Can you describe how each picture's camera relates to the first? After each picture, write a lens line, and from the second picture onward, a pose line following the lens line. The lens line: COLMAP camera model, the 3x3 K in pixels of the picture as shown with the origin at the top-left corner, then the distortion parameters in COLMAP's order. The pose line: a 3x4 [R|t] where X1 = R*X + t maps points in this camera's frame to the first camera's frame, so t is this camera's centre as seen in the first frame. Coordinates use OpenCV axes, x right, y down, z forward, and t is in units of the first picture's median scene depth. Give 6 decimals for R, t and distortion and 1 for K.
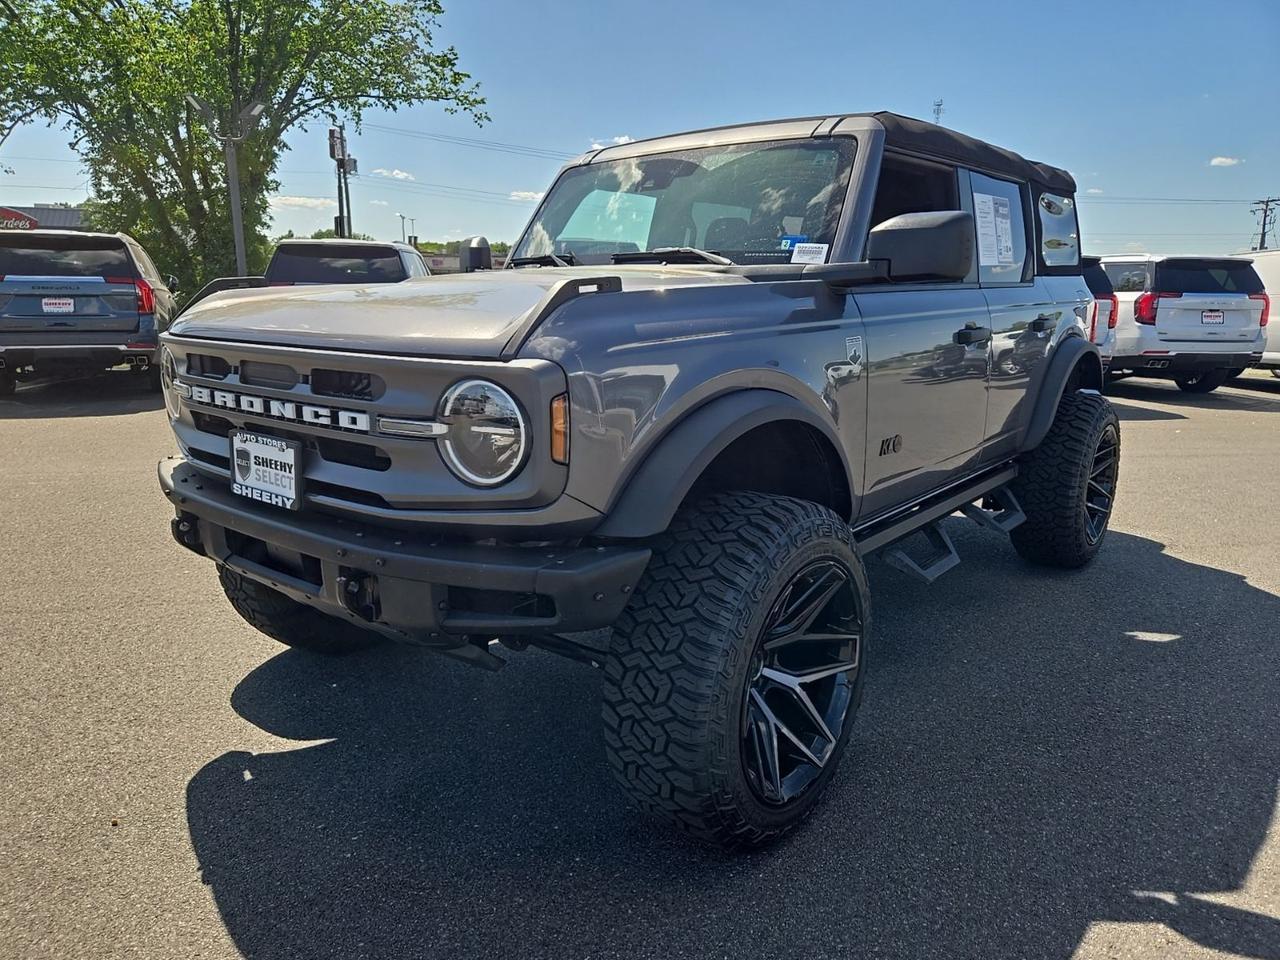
lens RADIAL K [[870.6, 0, 608.5], [0, 870.6, 496.8], [0, 0, 1]] dist [0.064534, -0.033936]
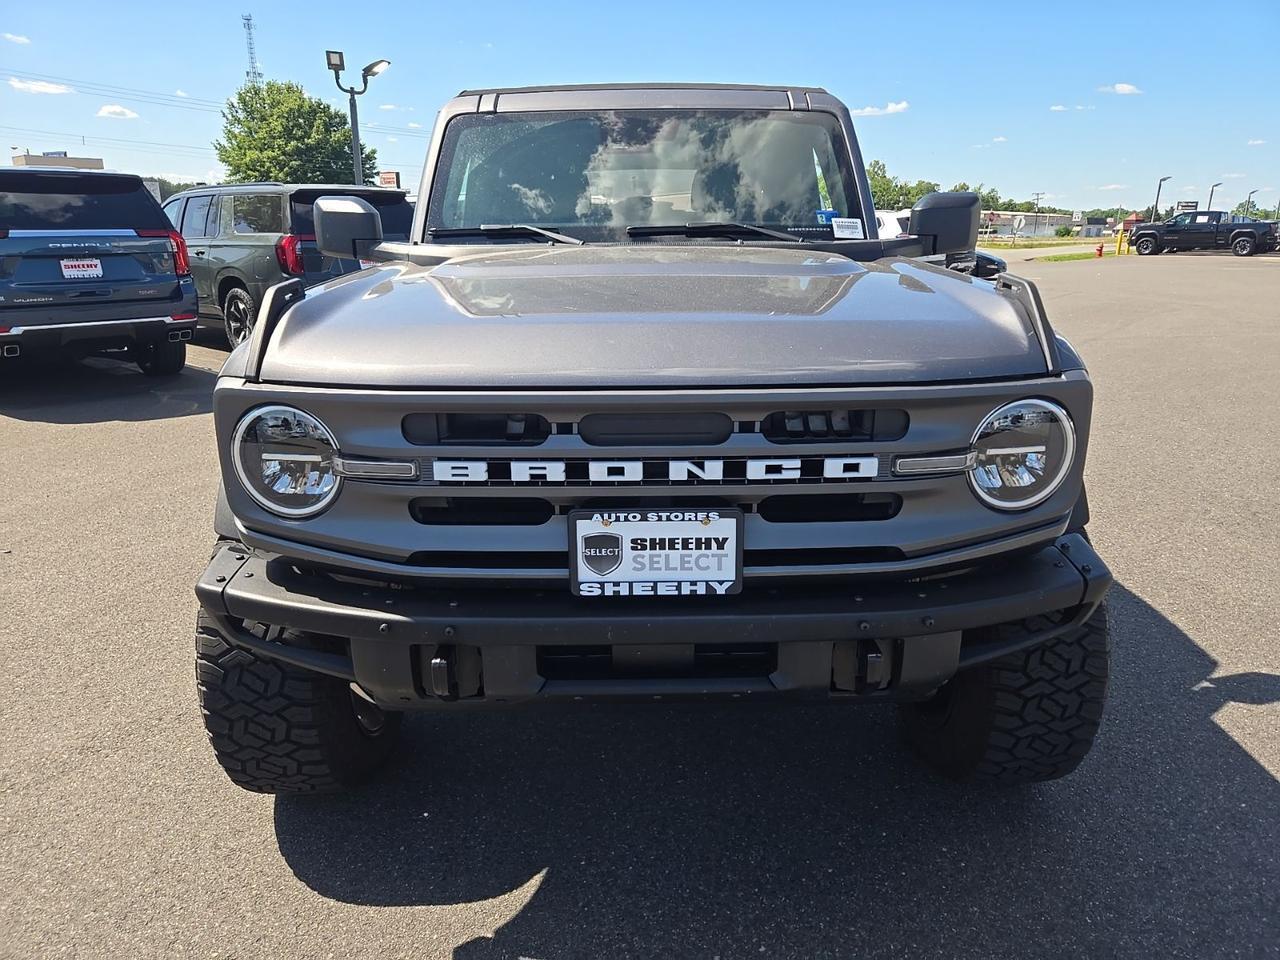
lens RADIAL K [[870.6, 0, 638.6], [0, 870.6, 492.5], [0, 0, 1]] dist [0.064534, -0.033936]
pose [[0.761232, -0.206460, 0.614735, -0.866953], [0.163111, 0.978447, 0.126632, -0.182471], [-0.627630, 0.003874, 0.778502, 0.437881]]
